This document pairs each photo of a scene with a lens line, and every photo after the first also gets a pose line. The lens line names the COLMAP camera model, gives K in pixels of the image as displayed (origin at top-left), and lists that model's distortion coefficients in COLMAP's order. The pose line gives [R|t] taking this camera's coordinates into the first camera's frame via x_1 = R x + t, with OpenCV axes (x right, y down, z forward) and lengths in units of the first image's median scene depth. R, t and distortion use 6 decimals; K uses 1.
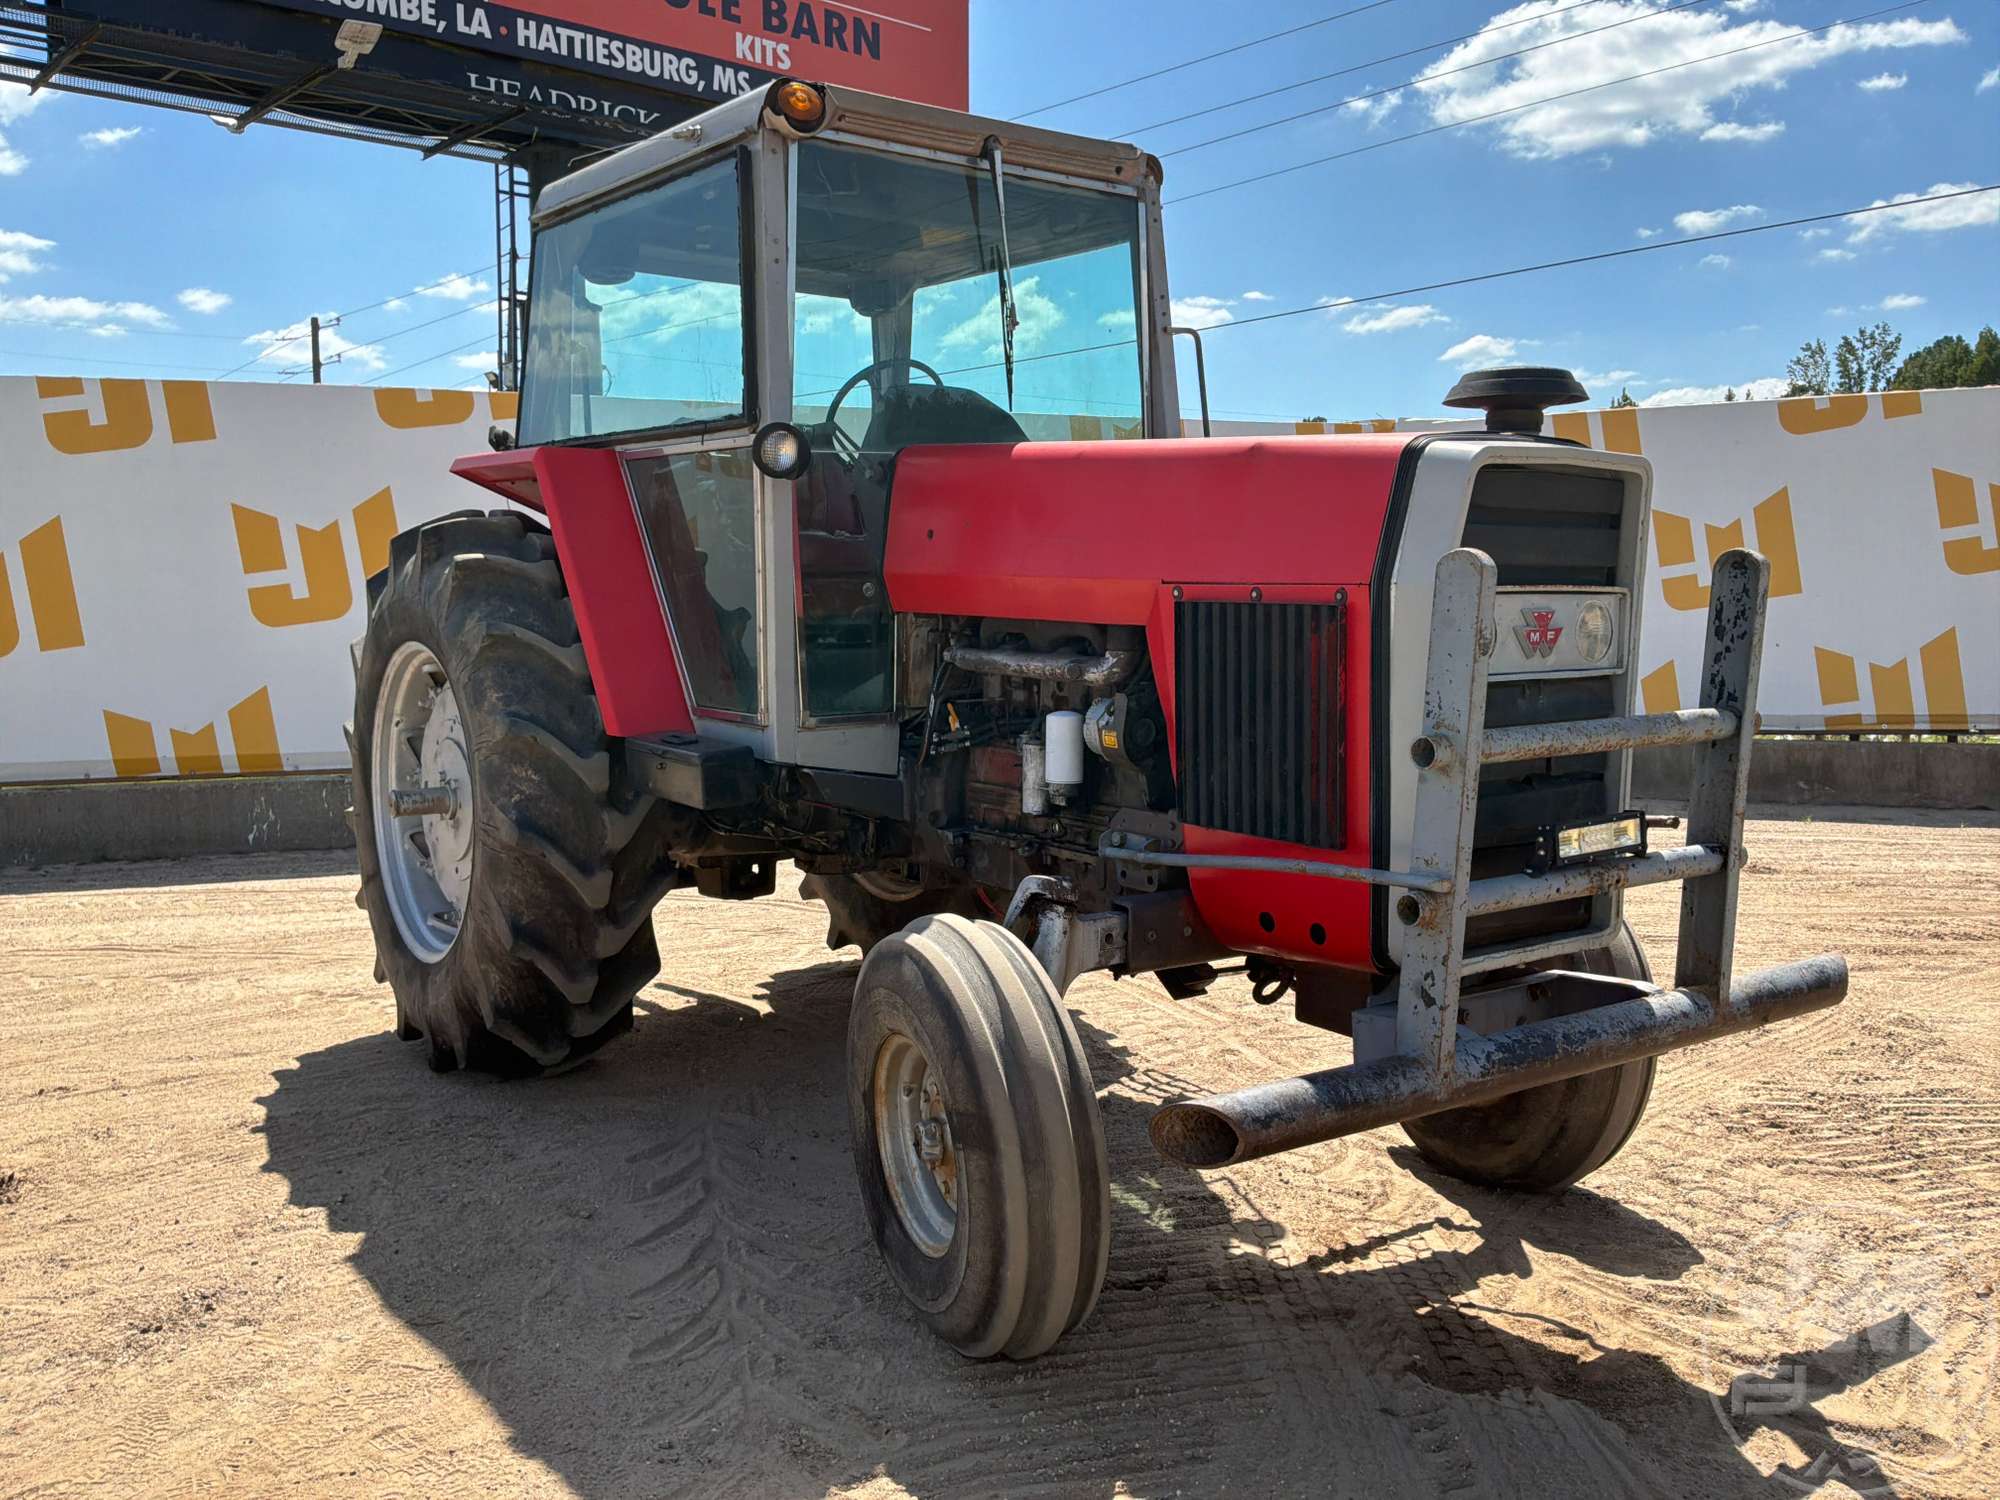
lens RADIAL K [[1728.0, 0, 1000.0], [0, 1728.0, 750.0], [0, 0, 1]] dist [0.050343, -0.134102]
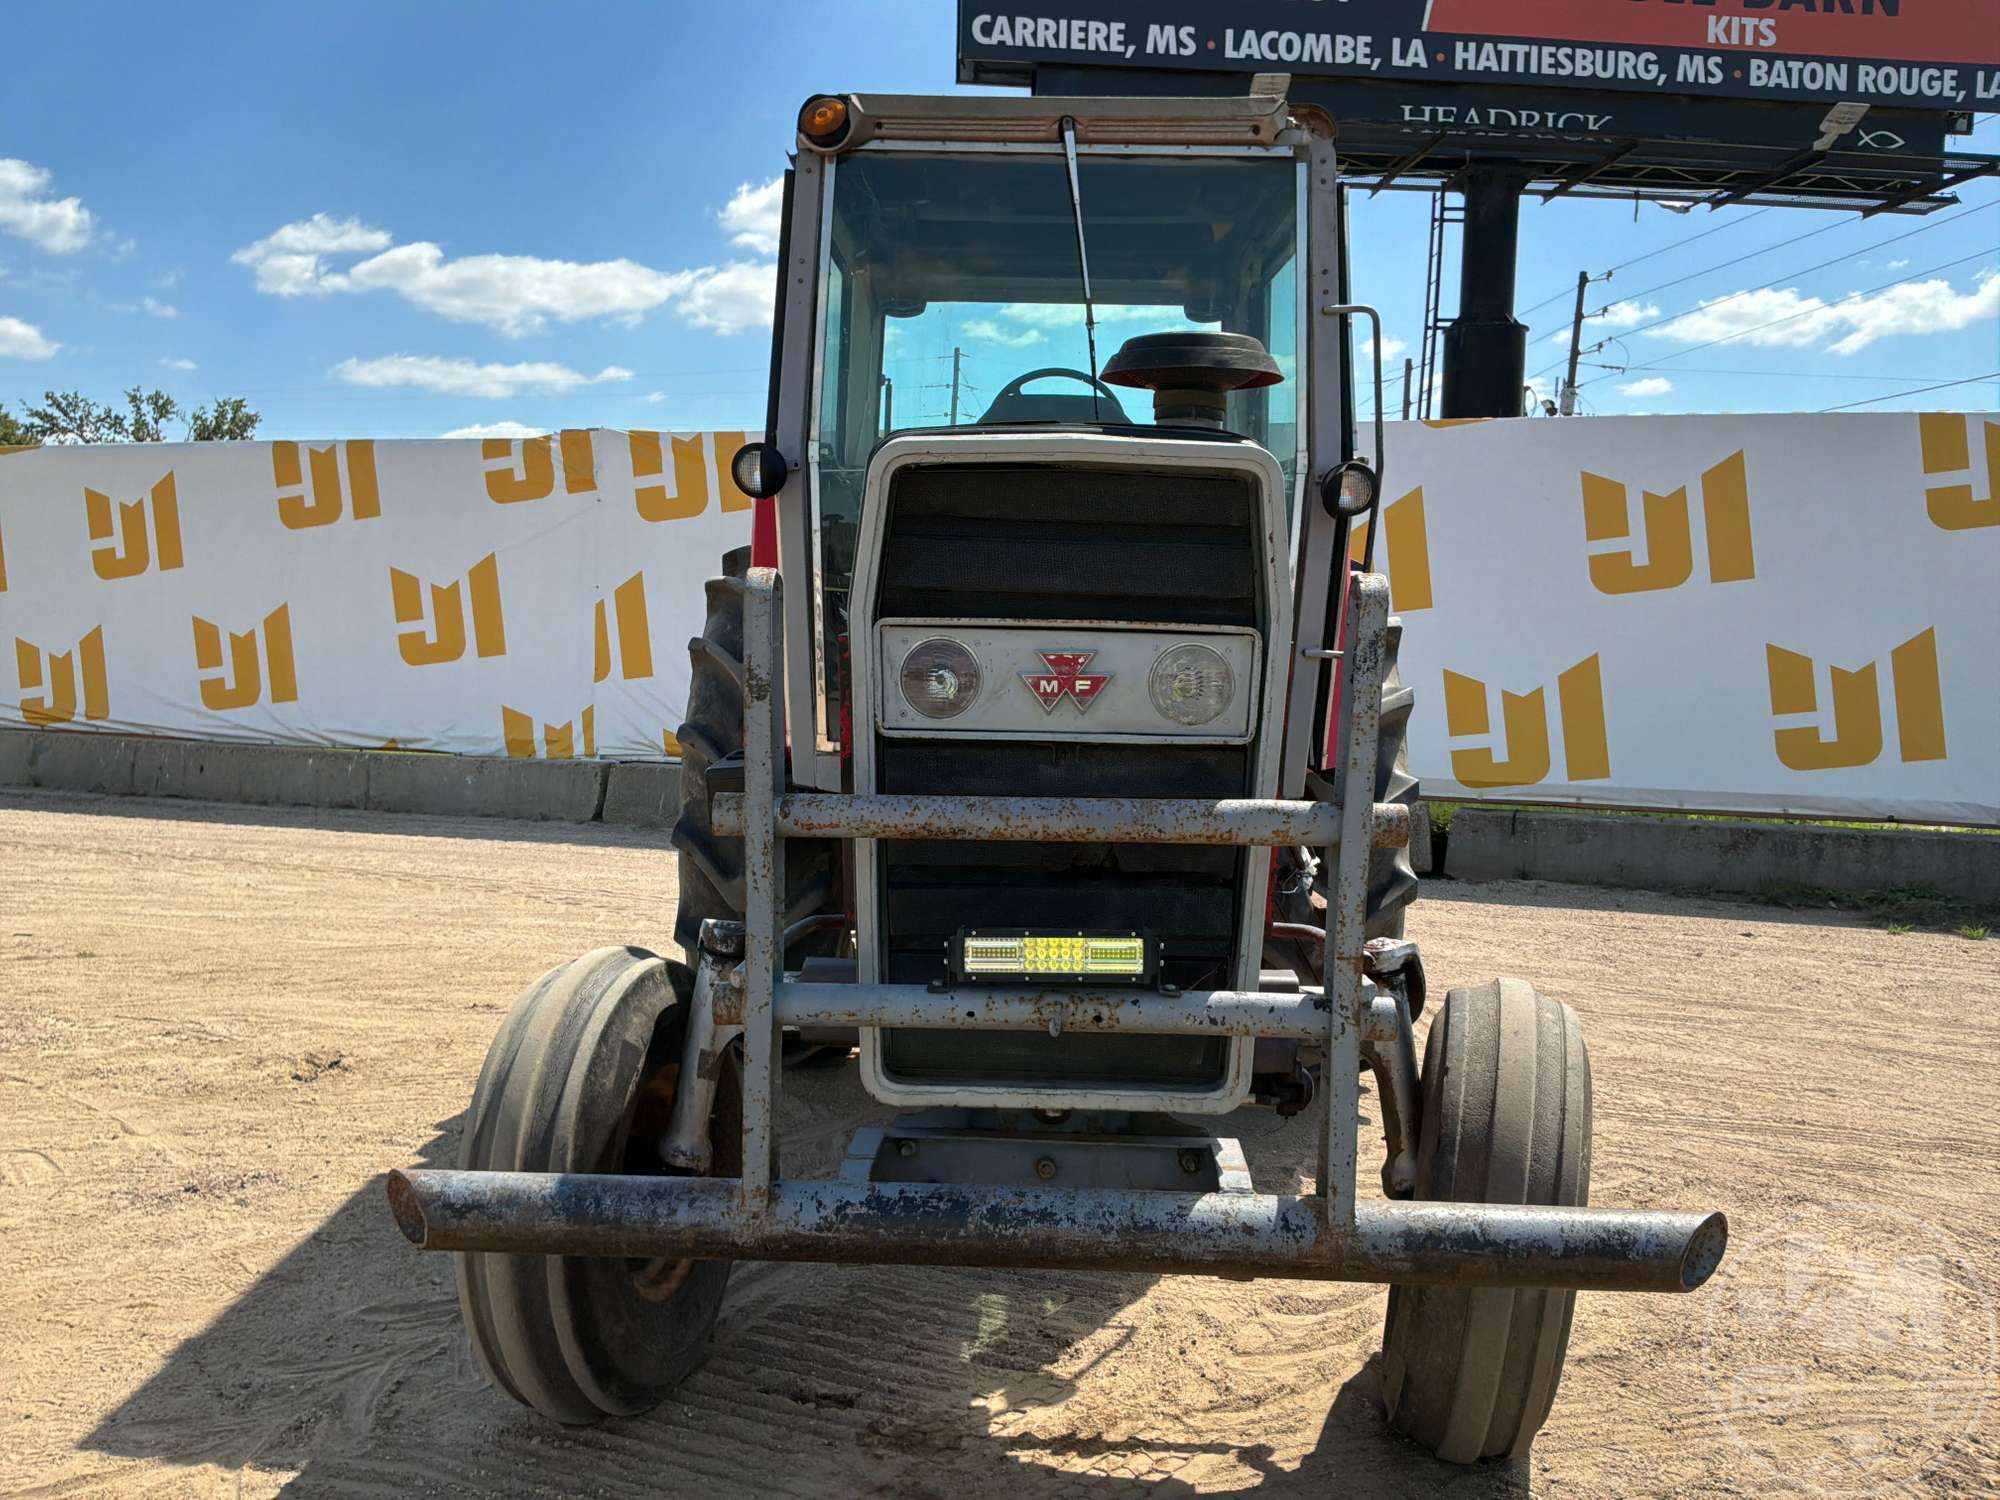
lens RADIAL K [[1728.0, 0, 1000.0], [0, 1728.0, 750.0], [0, 0, 1]] dist [0.050343, -0.134102]
pose [[0.791350, 0.065901, -0.607802, 0.141840], [-0.076592, 0.997027, 0.008381, -0.007786], [0.606547, 0.039920, 0.794045, 0.071649]]
